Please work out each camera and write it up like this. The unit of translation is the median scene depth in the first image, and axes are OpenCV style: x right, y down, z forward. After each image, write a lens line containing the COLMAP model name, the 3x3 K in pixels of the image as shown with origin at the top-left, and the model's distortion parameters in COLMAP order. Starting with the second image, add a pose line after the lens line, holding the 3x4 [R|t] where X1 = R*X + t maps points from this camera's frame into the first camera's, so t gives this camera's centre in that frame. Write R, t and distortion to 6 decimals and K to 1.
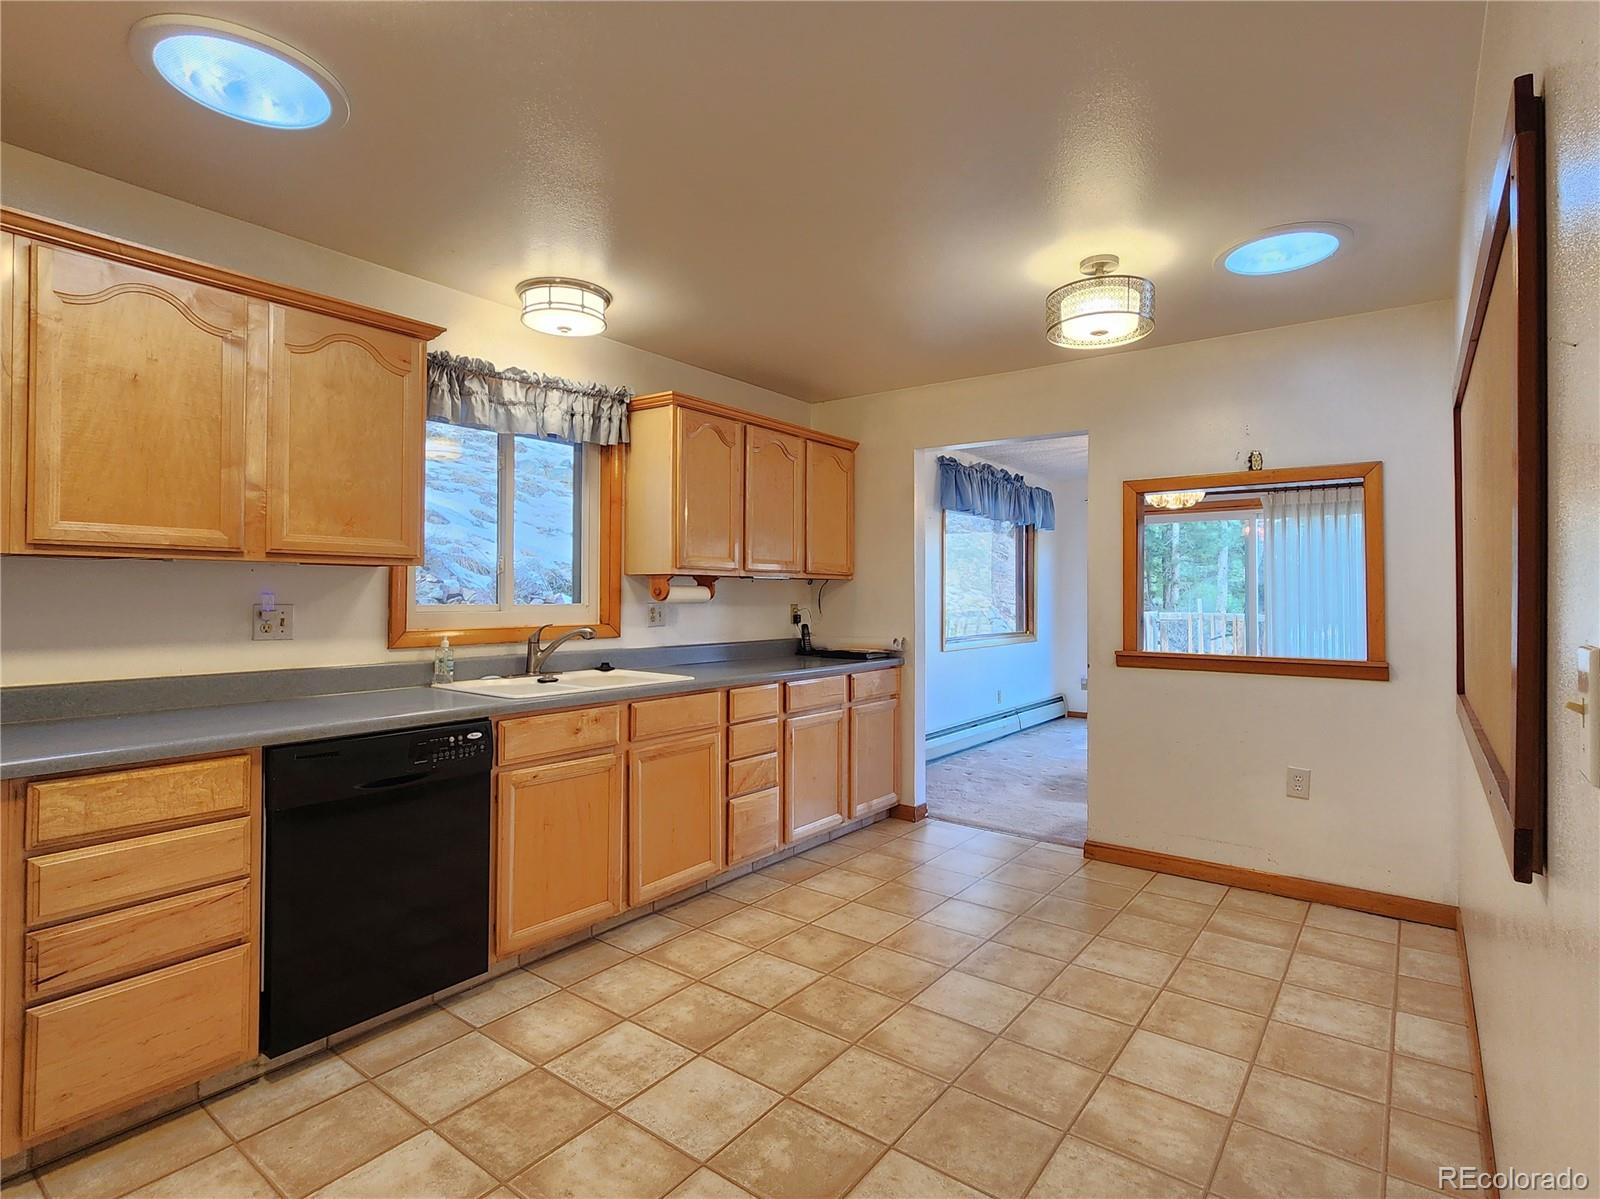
lens RADIAL K [[816.8, 0, 796.6], [0, 816.8, 584.6], [0, 0, 1]] dist [0.002035, 0.000597]
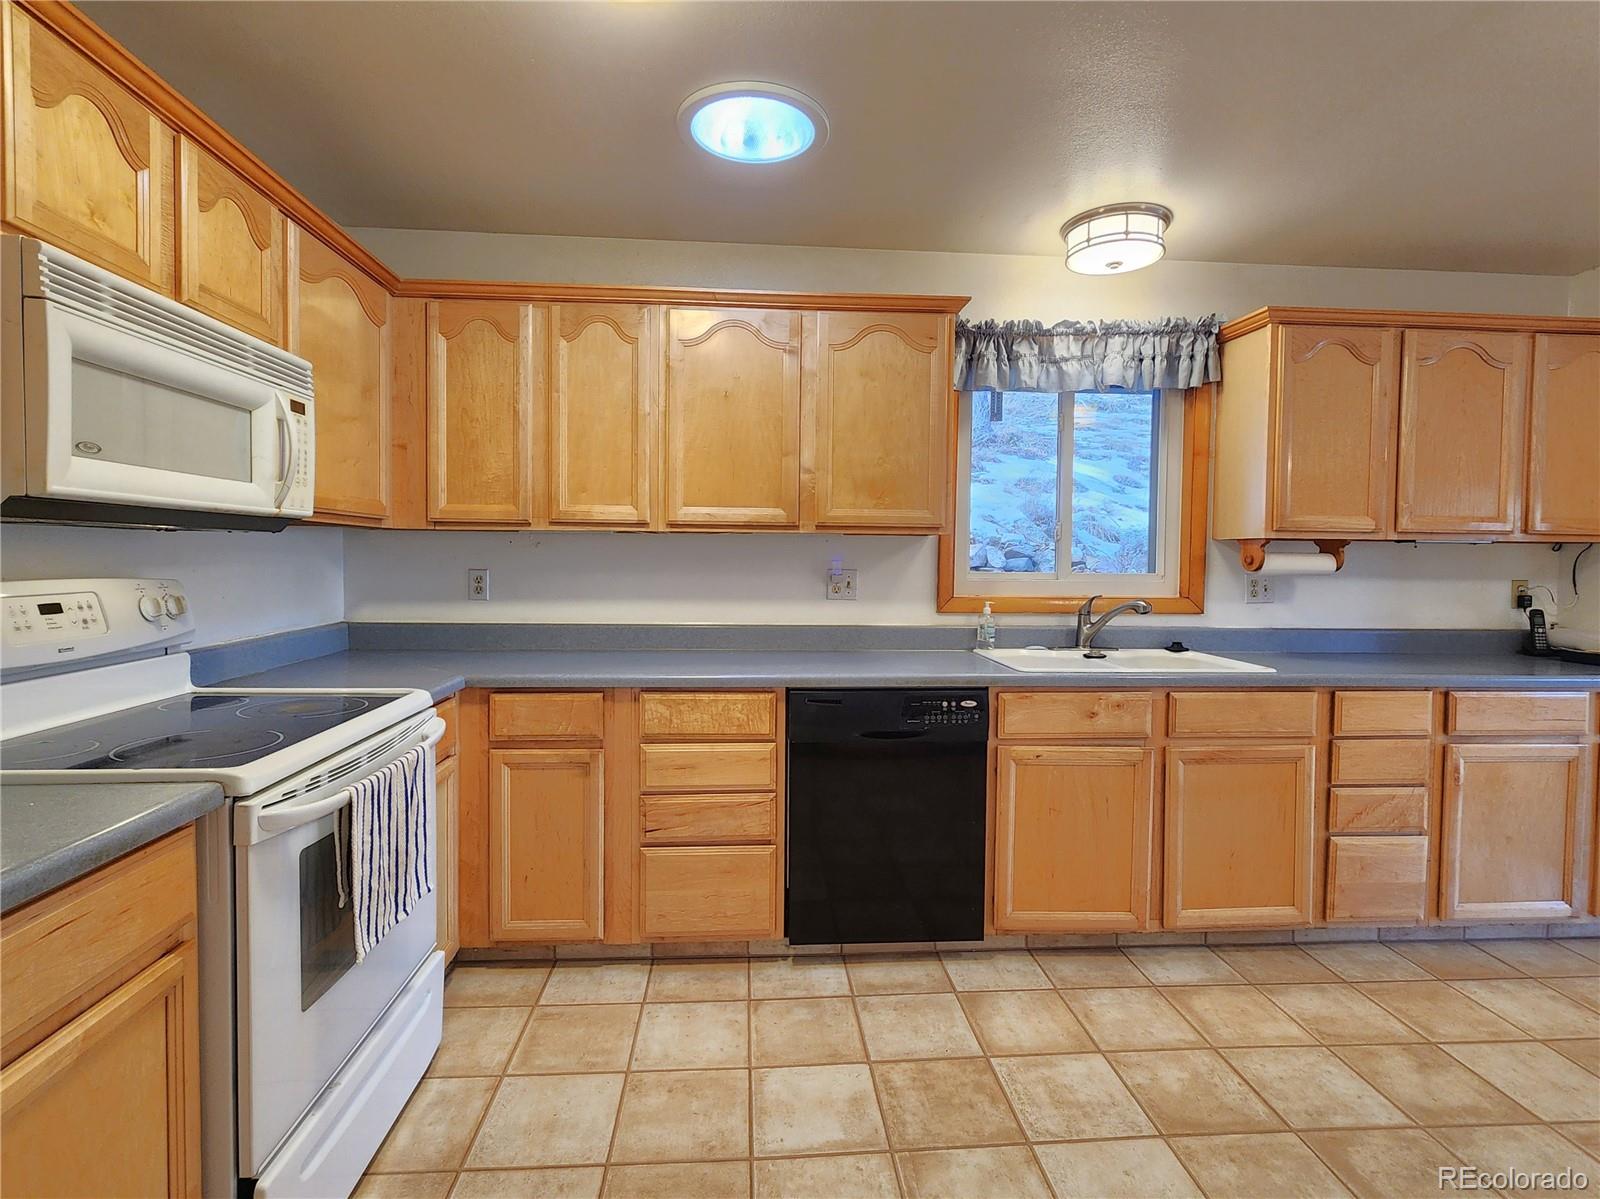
lens RADIAL K [[800.7, 0, 793.9], [0, 800.7, 584.8], [0, 0, 1]] dist [-0.000109, -0.000692]
pose [[0.657823, 0.027902, -0.752656, 0.165591], [0.002172, 0.999239, 0.038941, 0.001048], [0.753169, -0.027251, 0.657262, 0.168886]]
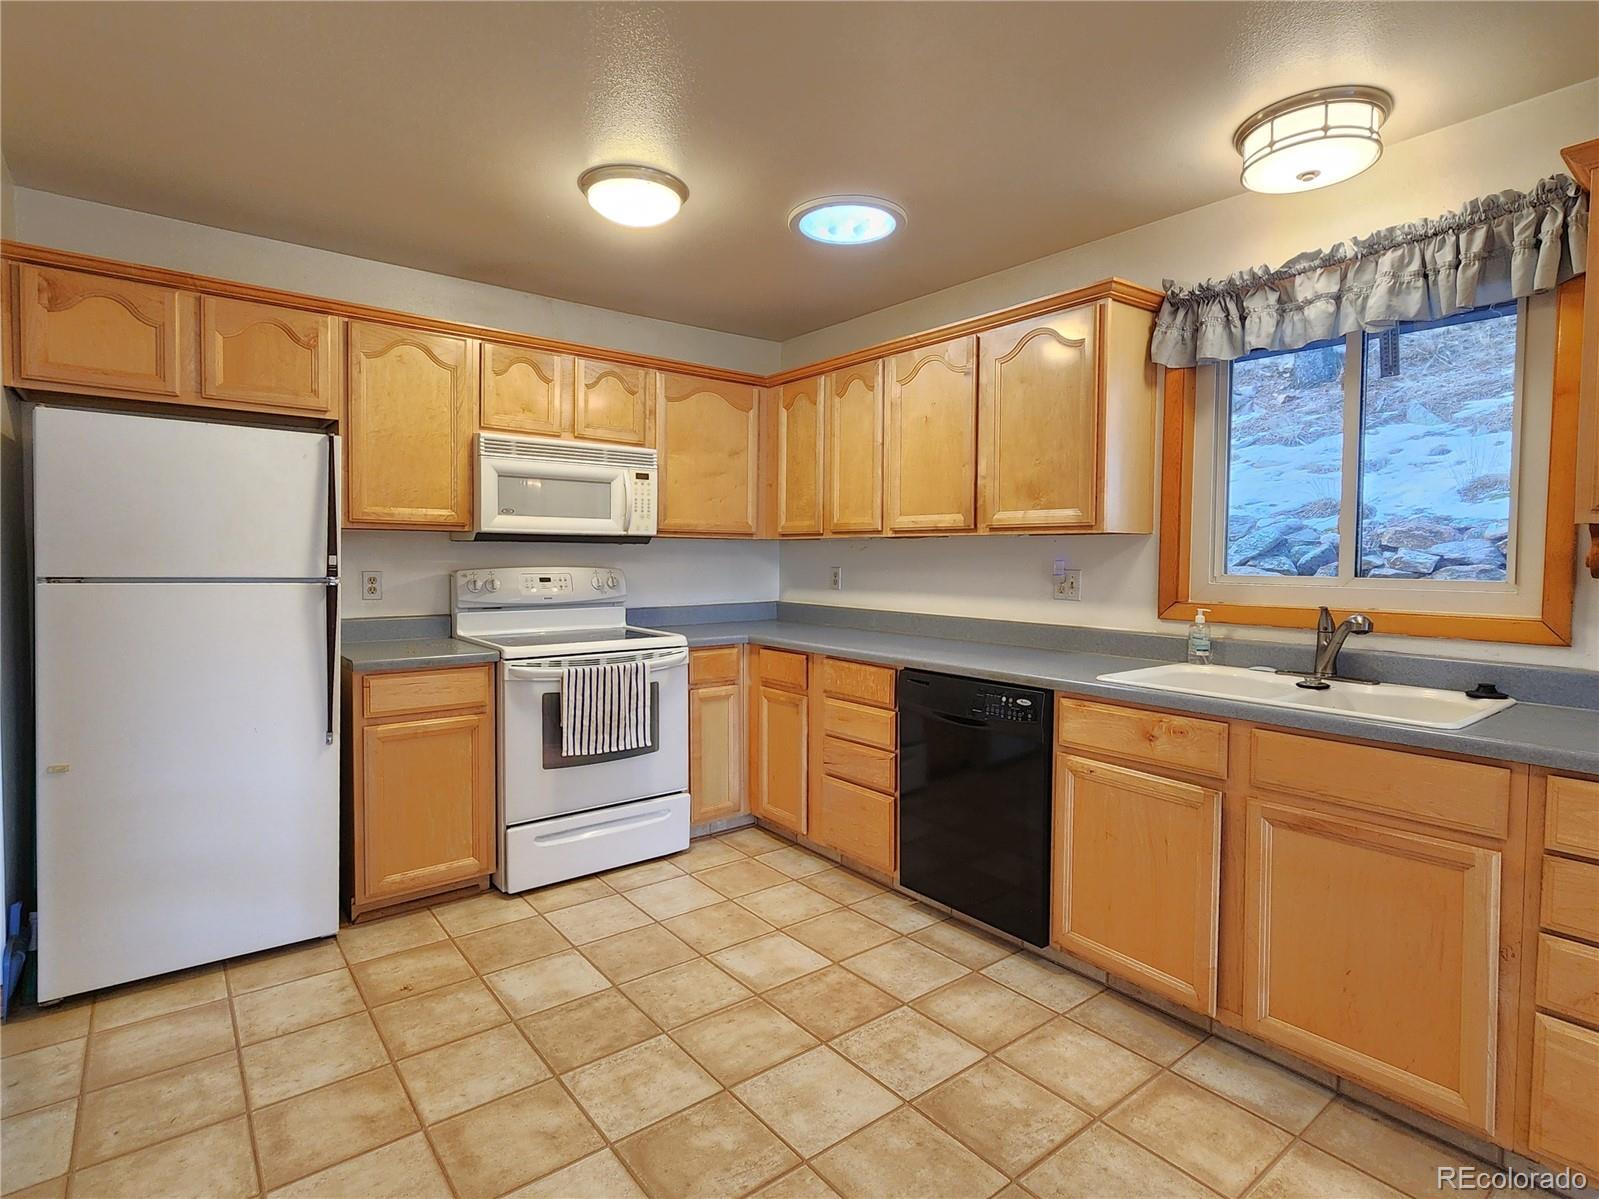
lens RADIAL K [[813.1, 0, 797.0], [0, 813.1, 585.3], [0, 0, 1]] dist [0.000722, -0.001090]
pose [[-0.250495, 0.028714, -0.967692, 0.533853], [0.002482, 0.999576, 0.029018, 0.010223], [0.968115, 0.004867, -0.250460, 0.824376]]
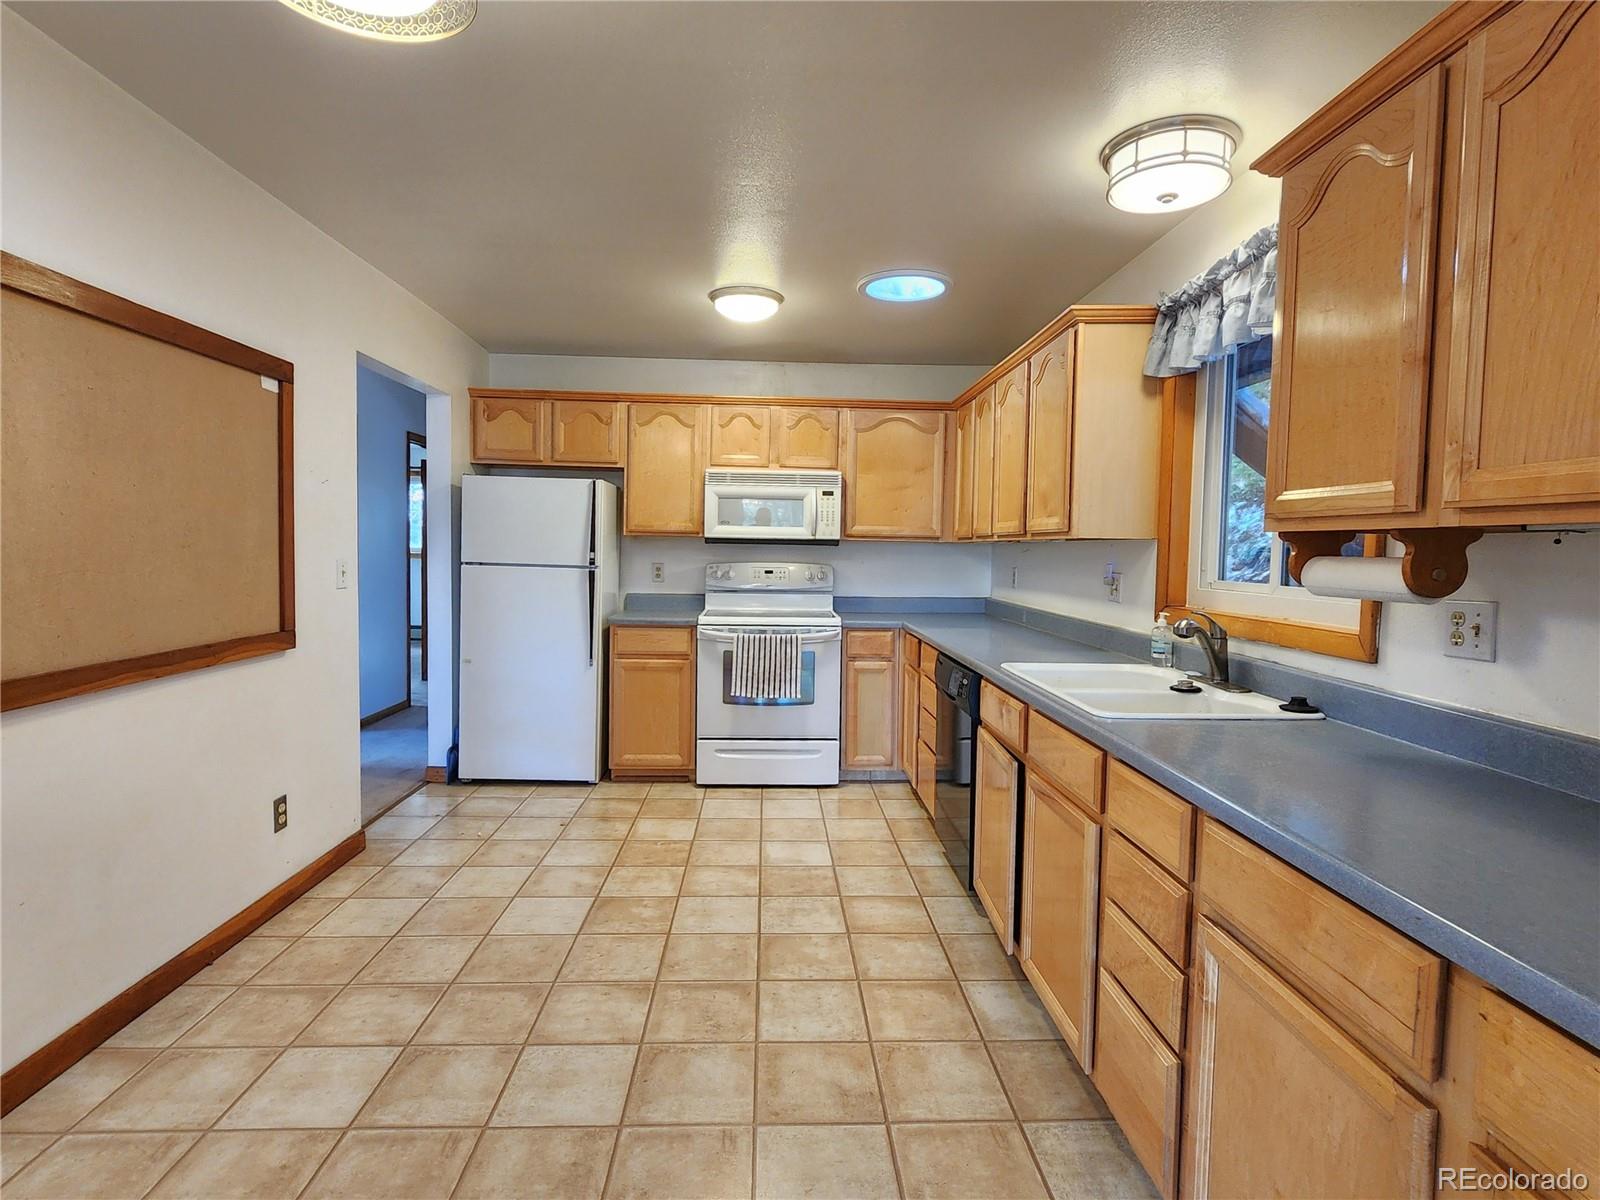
lens RADIAL K [[816.8, 0, 796.6], [0, 816.8, 585.1], [0, 0, 1]] dist [0.002035, 0.000597]
pose [[-0.771010, 0.010787, -0.636732, 0.461955], [-0.013511, 0.999354, 0.033290, 0.007184], [0.636680, 0.034270, -0.770367, 1.476049]]
